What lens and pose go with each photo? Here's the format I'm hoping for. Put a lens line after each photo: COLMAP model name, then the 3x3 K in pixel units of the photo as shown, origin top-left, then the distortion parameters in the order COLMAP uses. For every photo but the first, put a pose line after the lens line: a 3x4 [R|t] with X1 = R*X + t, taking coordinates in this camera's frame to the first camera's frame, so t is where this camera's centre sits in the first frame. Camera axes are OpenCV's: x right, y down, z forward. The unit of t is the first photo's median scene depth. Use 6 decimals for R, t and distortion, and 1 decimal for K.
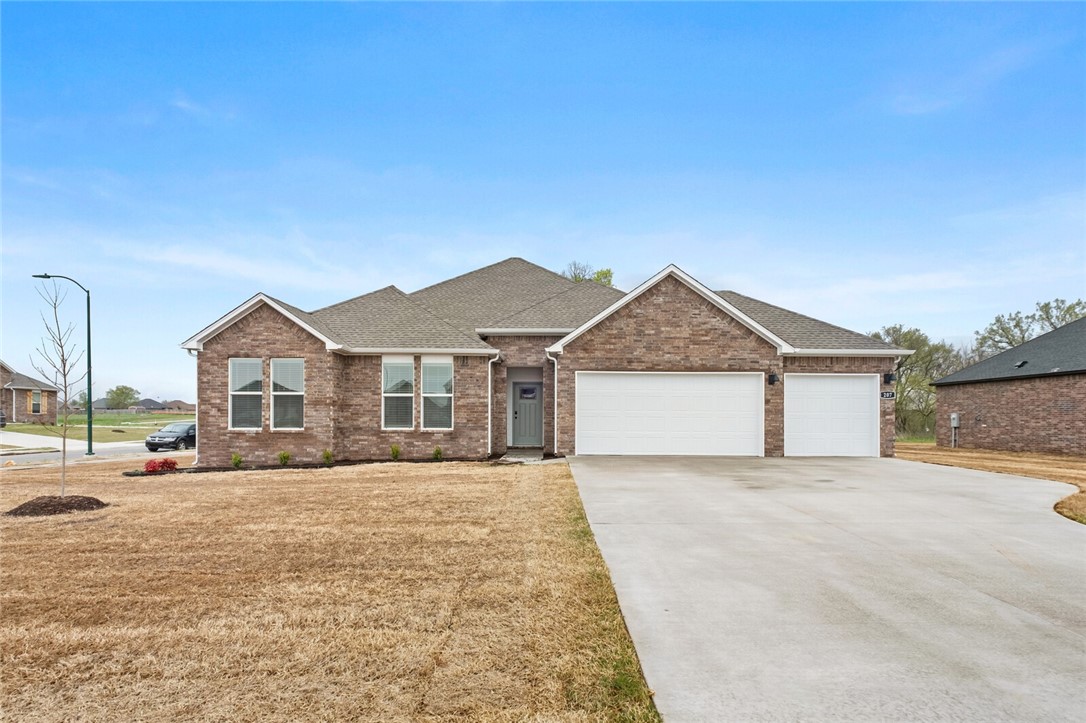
lens RADIAL K [[480.1, 0, 548.2], [0, 480.1, 358.6], [0, 0, 1]] dist [0.005270, 0.000111]
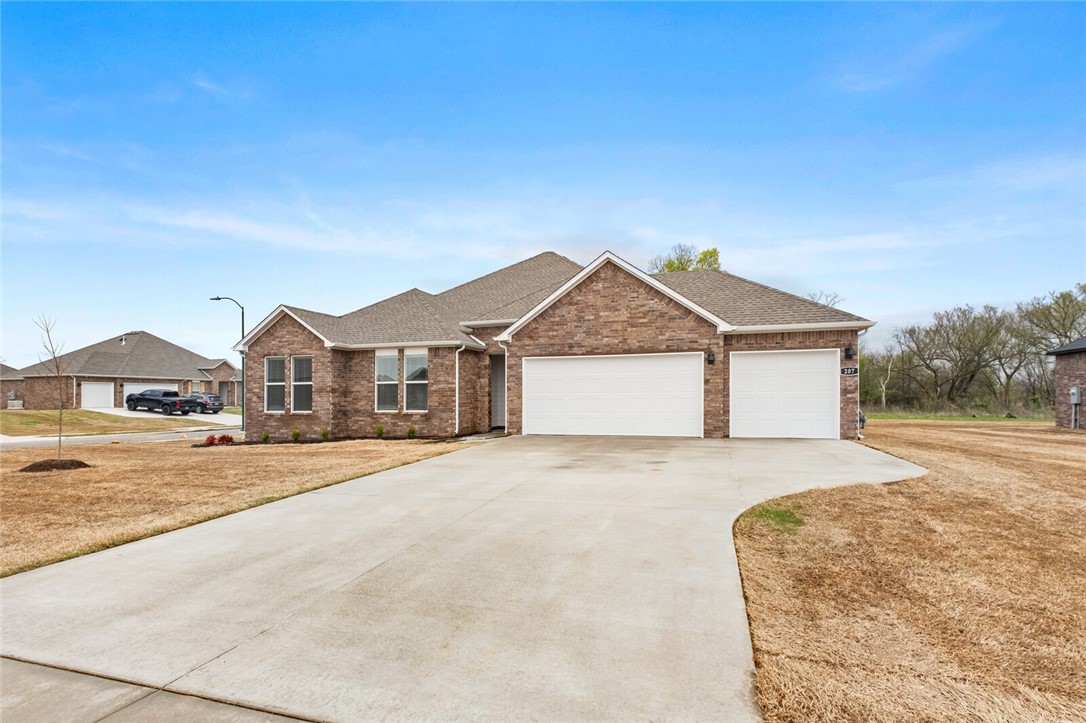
lens RADIAL K [[451.4, 0, 545.4], [0, 451.4, 341.6], [0, 0, 1]] dist [-0.001601, -0.000106]
pose [[0.966087, -0.044306, -0.254387, 0.367120], [0.043573, 0.999014, -0.008519, 0.001393], [0.254514, -0.002854, 0.967065, 0.024053]]
